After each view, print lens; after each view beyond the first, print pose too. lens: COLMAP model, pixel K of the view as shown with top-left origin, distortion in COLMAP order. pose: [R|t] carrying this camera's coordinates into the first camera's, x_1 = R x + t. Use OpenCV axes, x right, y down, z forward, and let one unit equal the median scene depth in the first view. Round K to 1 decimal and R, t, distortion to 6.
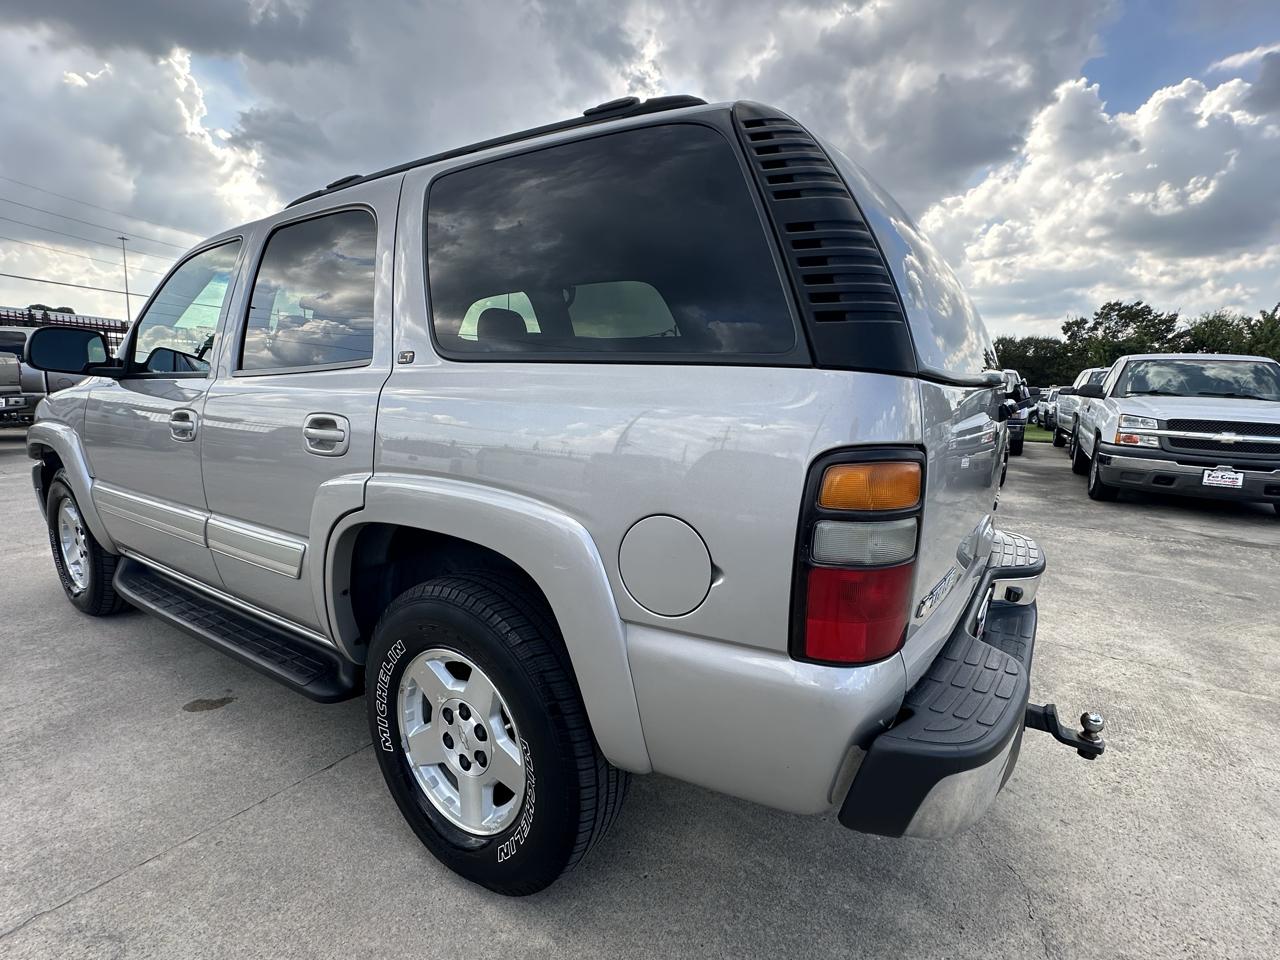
lens RADIAL K [[632.7, 0, 637.5], [0, 632.7, 486.4], [0, 0, 1]] dist [-0.004617, 0.001420]
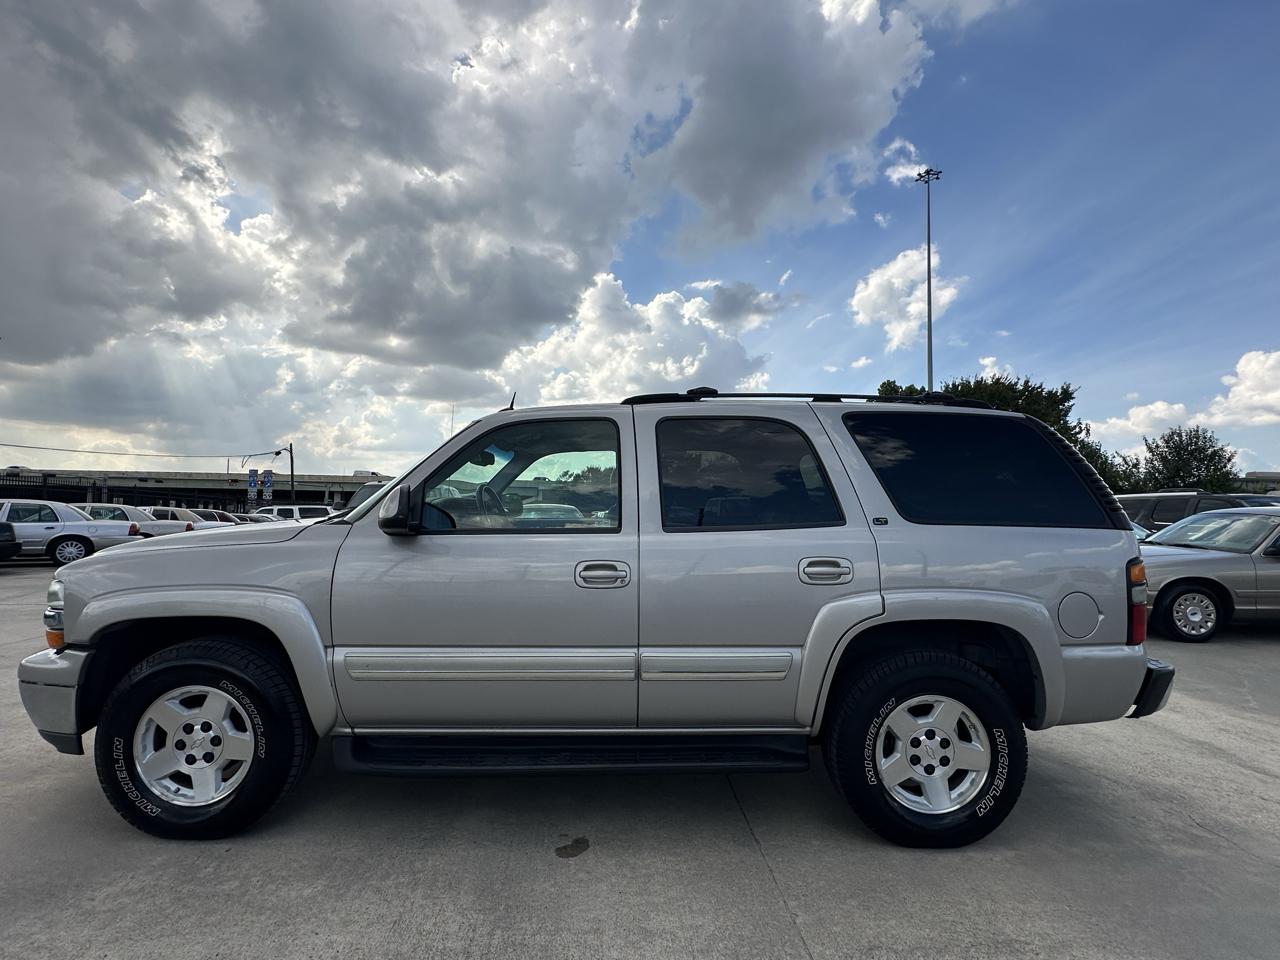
lens RADIAL K [[637.3, 0, 645.5], [0, 637.3, 482.2], [0, 0, 1]] dist [-0.003405, -0.000703]
pose [[0.805280, 0.017990, 0.592621, -1.035644], [0.098303, 0.981654, -0.163377, -0.049631], [-0.584688, 0.189821, 0.788738, 0.003758]]
